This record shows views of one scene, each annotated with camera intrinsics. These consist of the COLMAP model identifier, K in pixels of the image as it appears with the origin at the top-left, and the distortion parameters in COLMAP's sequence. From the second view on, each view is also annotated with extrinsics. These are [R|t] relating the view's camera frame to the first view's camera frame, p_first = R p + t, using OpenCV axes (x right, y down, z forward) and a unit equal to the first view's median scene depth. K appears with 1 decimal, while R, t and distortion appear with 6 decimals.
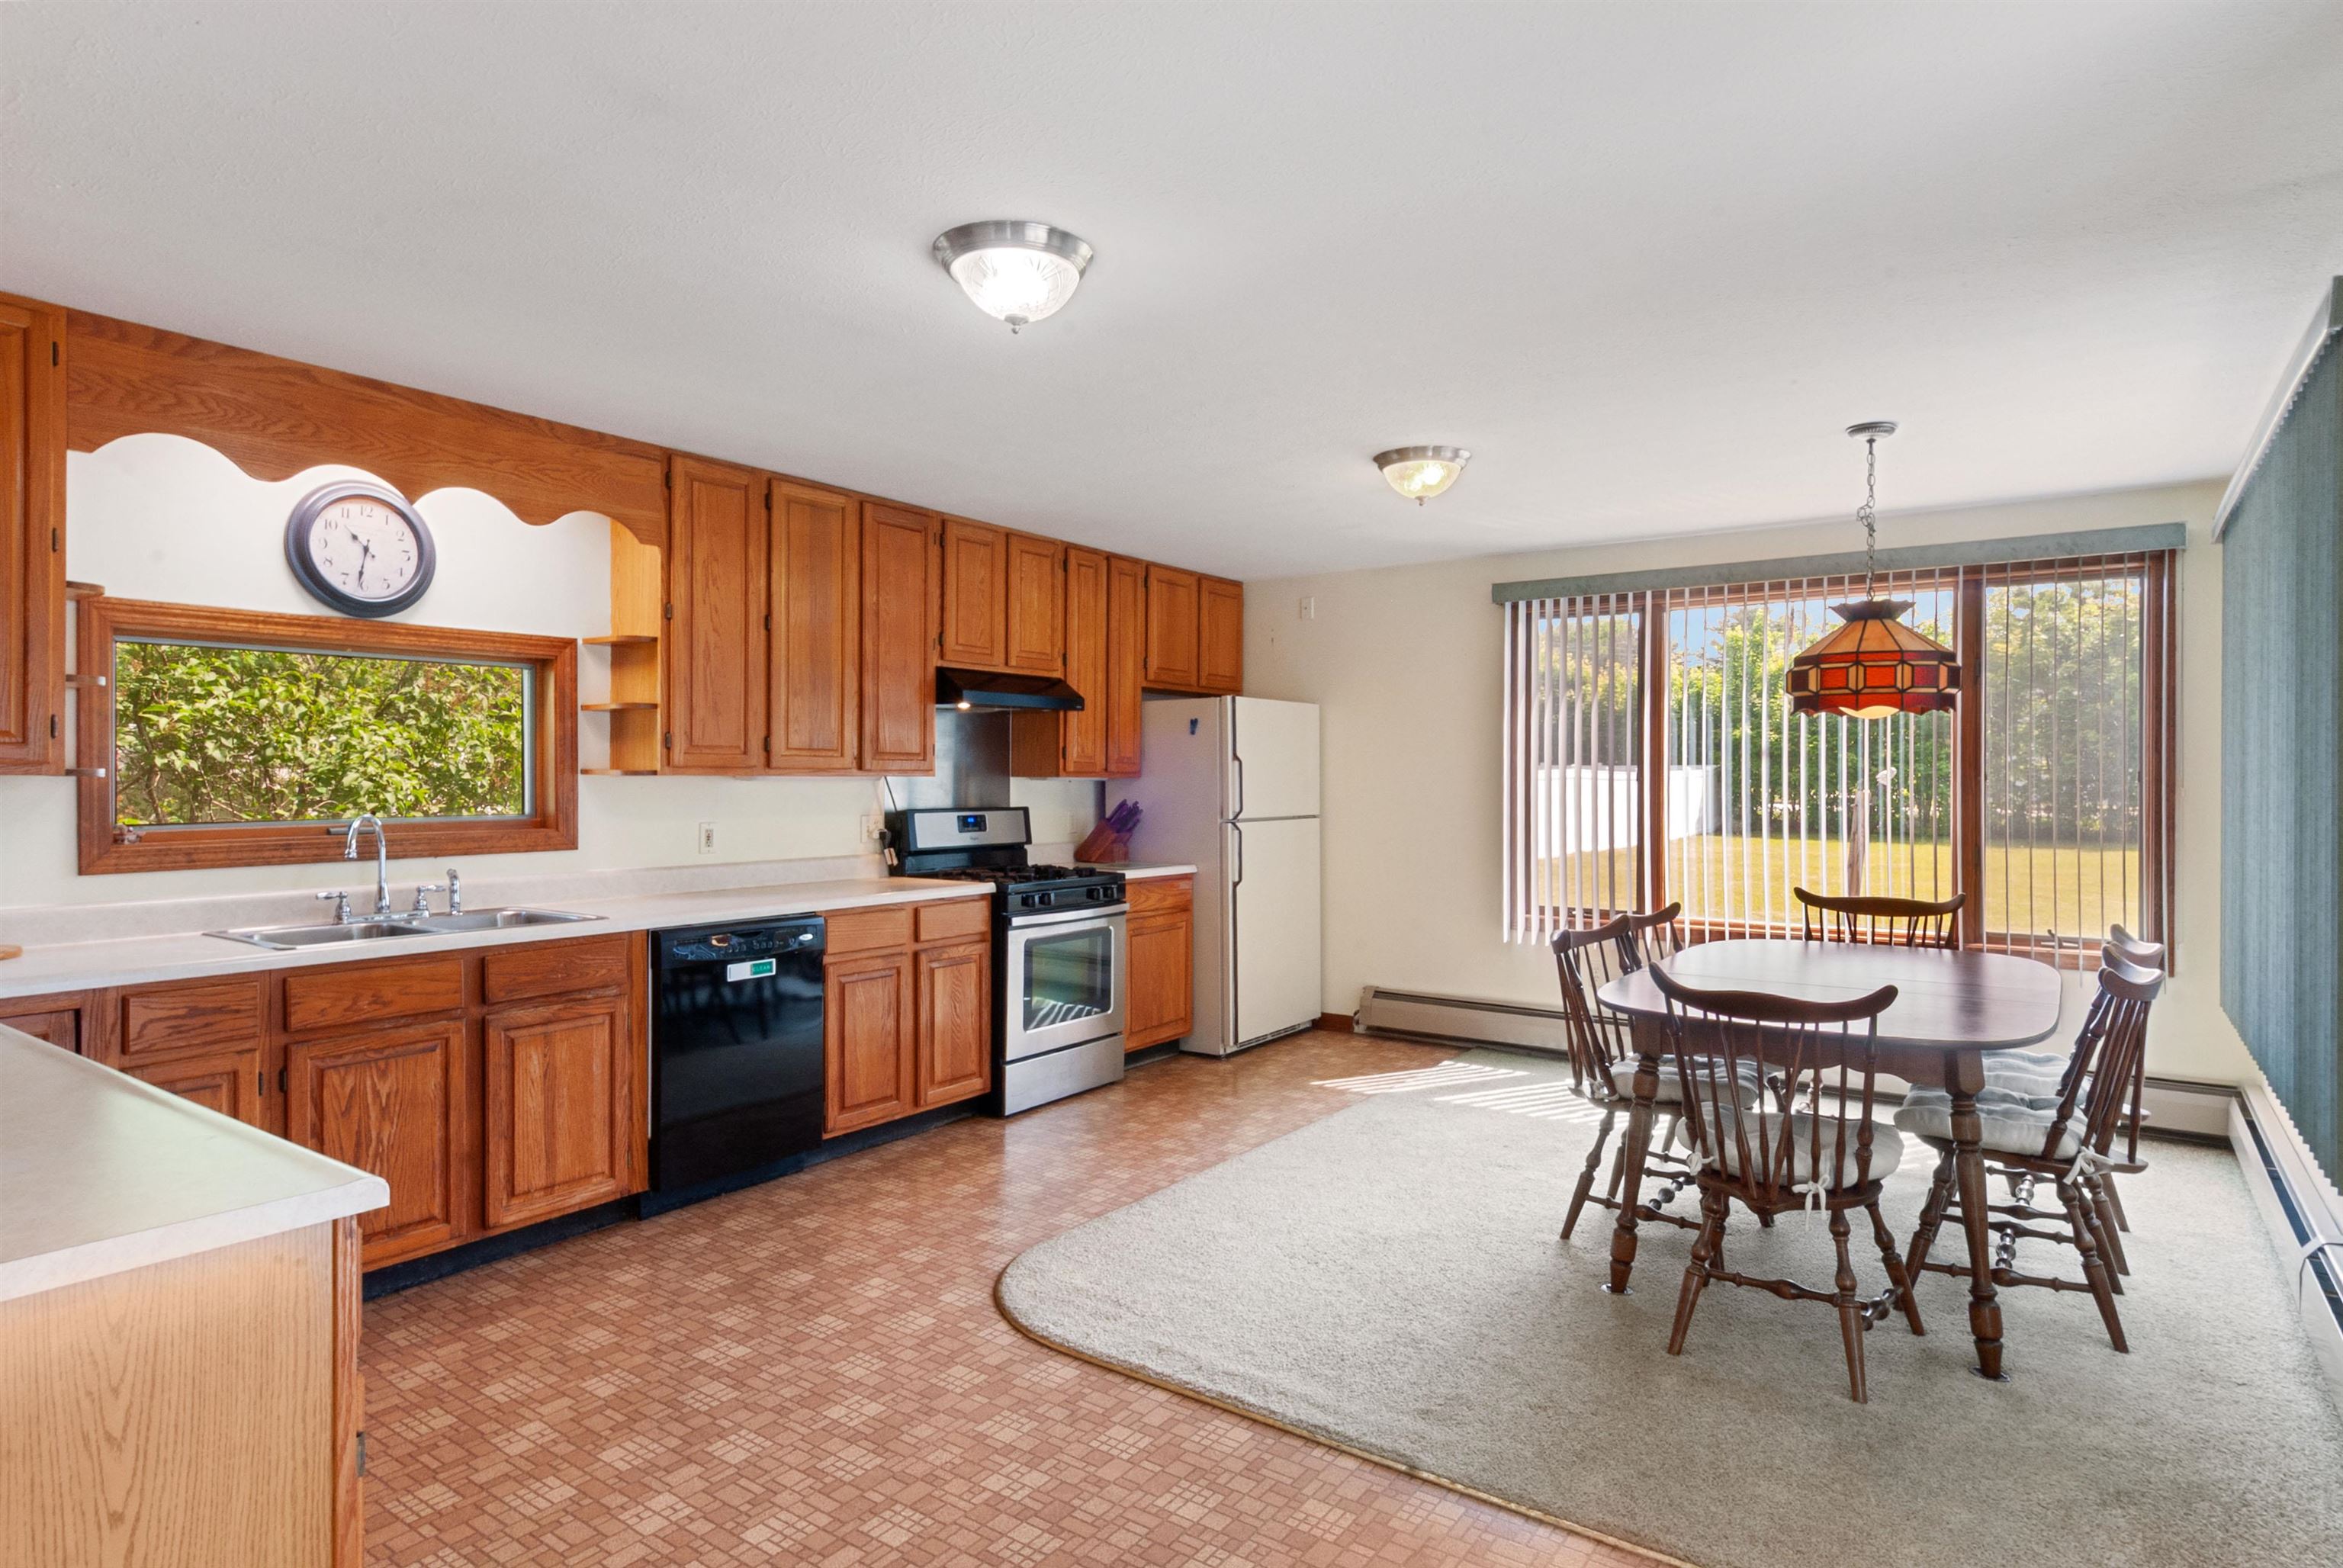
lens RADIAL K [[1286.6, 0, 1174.0], [0, 1286.6, 778.4], [0, 0, 1]] dist [0.000186, -0.000314]
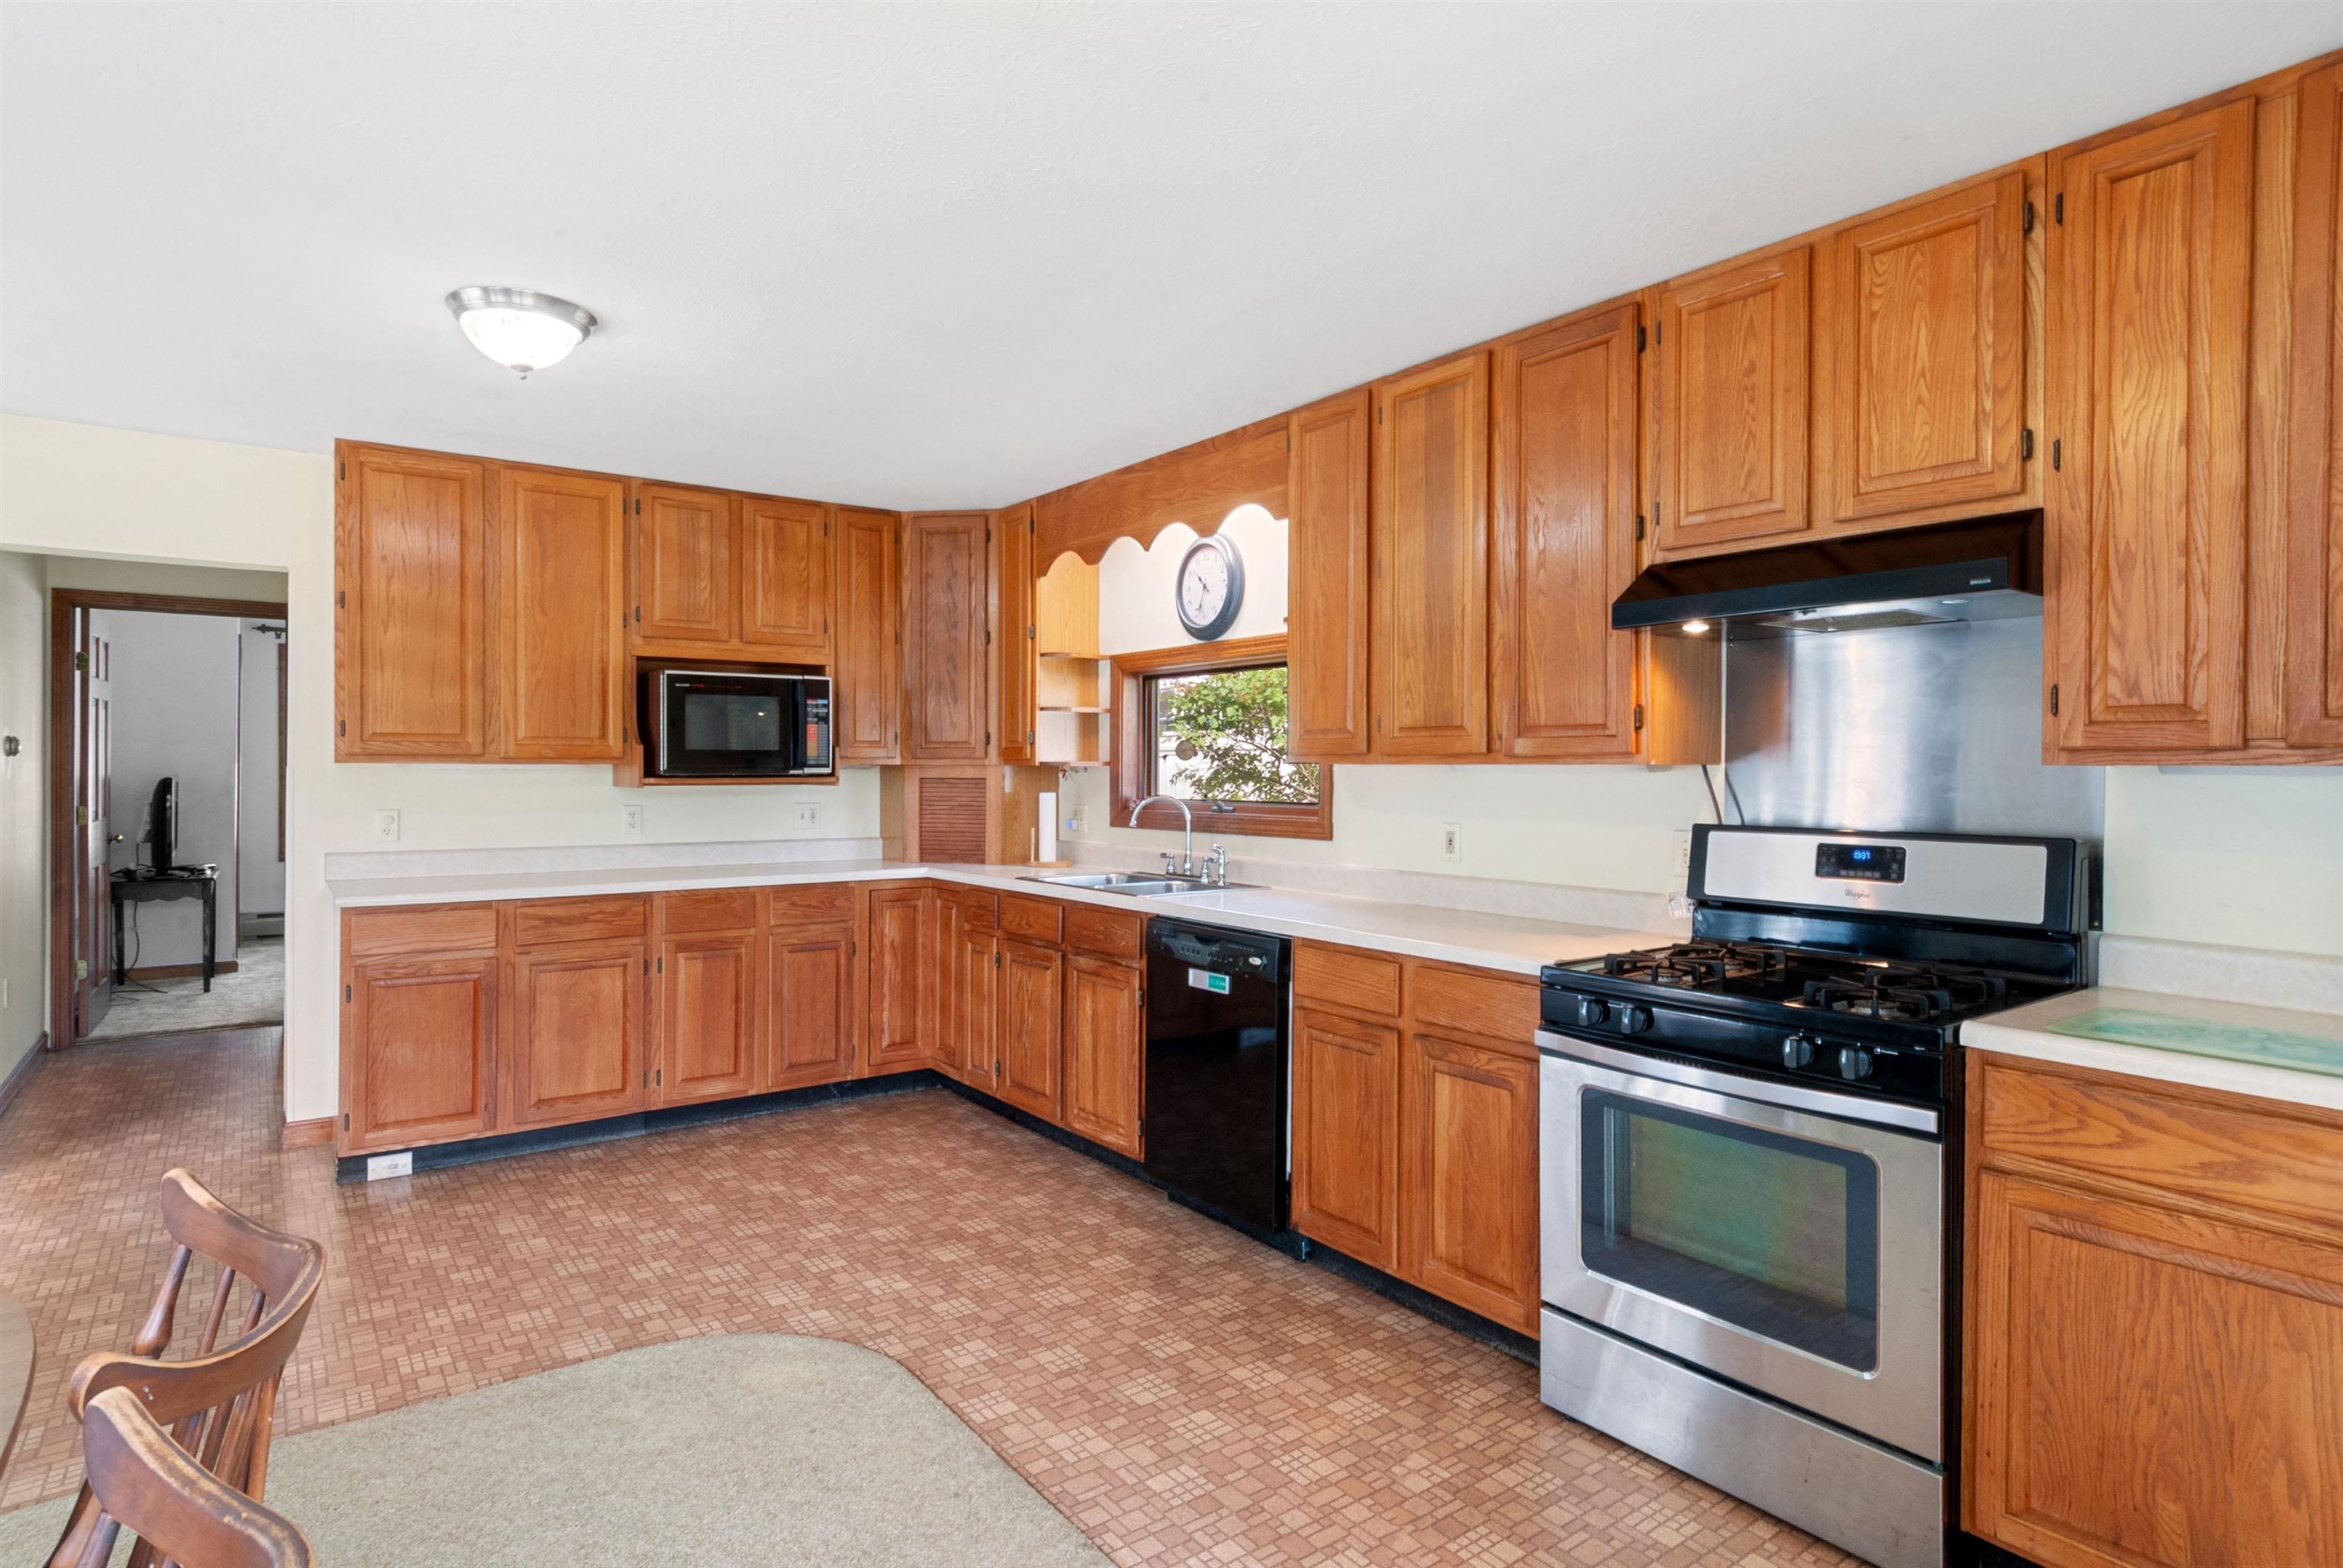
lens RADIAL K [[1228.7, 0, 1168.7], [0, 1228.7, 775.1], [0, 0, 1]] dist [-0.001781, -0.000210]
pose [[-0.307790, -0.001213, -0.951453, 0.525687], [-0.007330, 0.999973, 0.001096, 0.005931], [0.951426, 0.007311, -0.307791, 1.326512]]
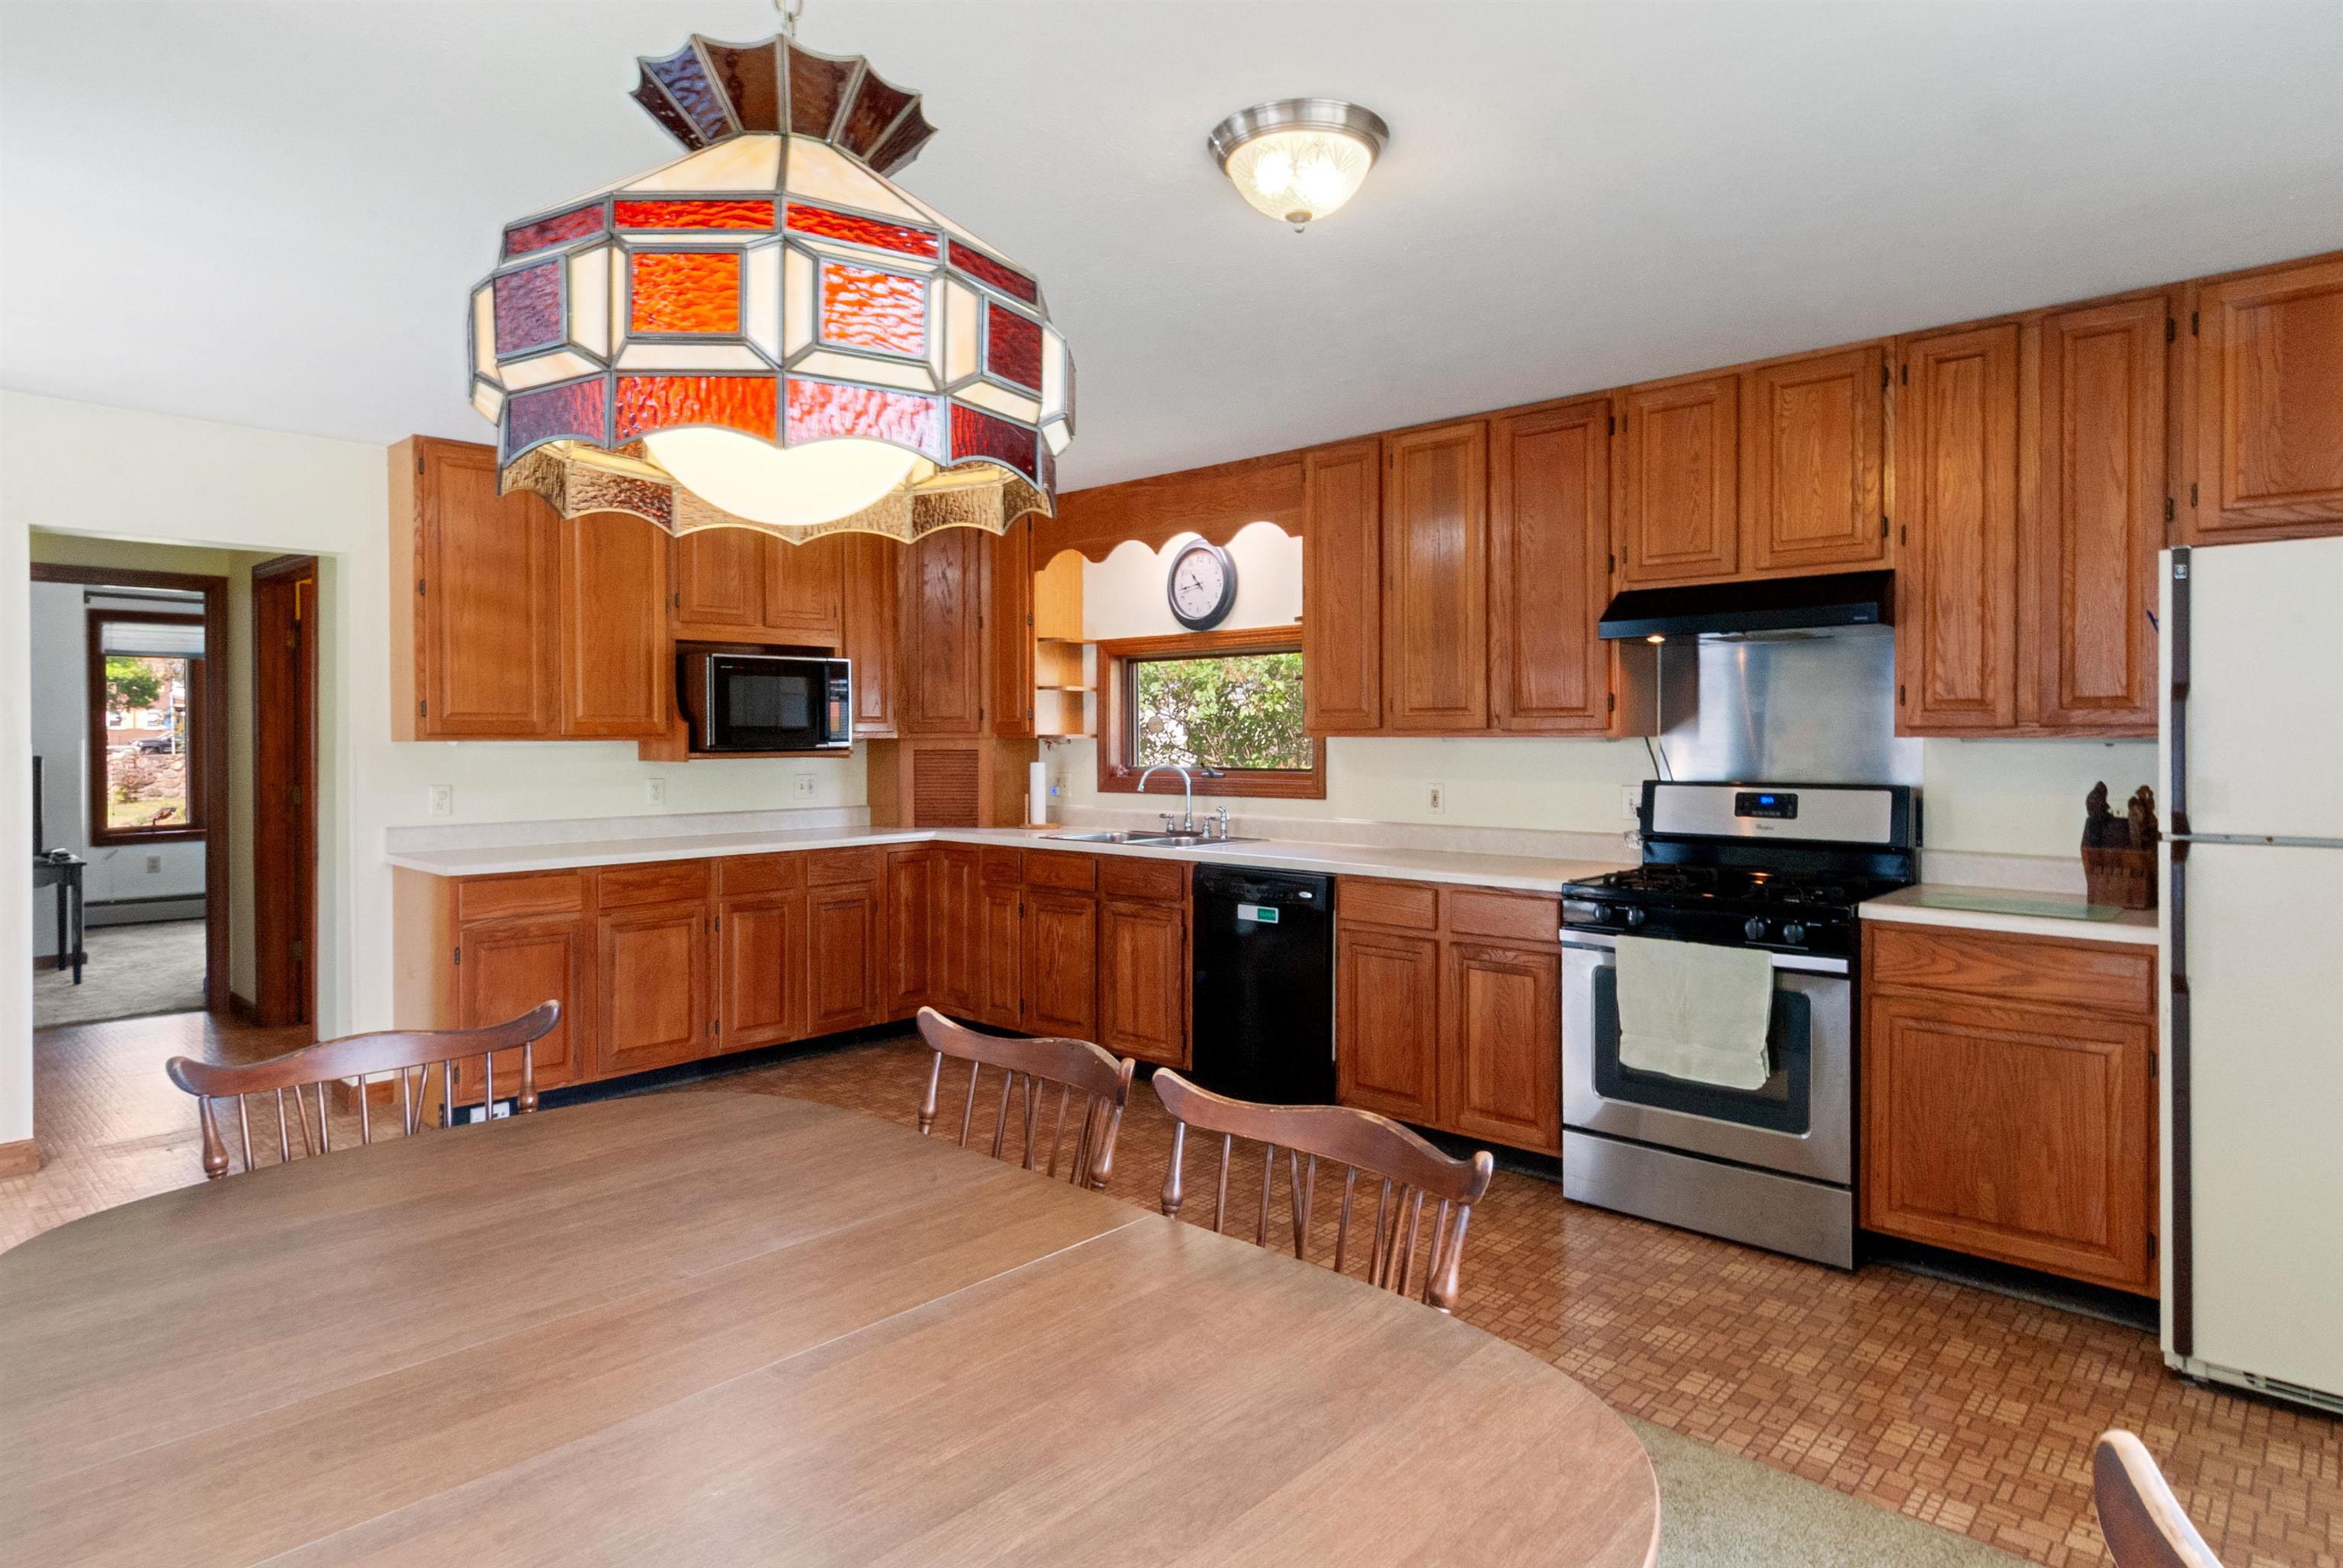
lens RADIAL K [[1267.1, 0, 1179.8], [0, 1267.1, 748.6], [0, 0, 1]] dist [0.001830, -0.000717]
pose [[-0.124697, 0.005541, -0.992179, 0.810355], [0.000064, 0.999984, 0.005576, 0.001766], [0.992195, 0.000631, -0.124695, 1.148381]]
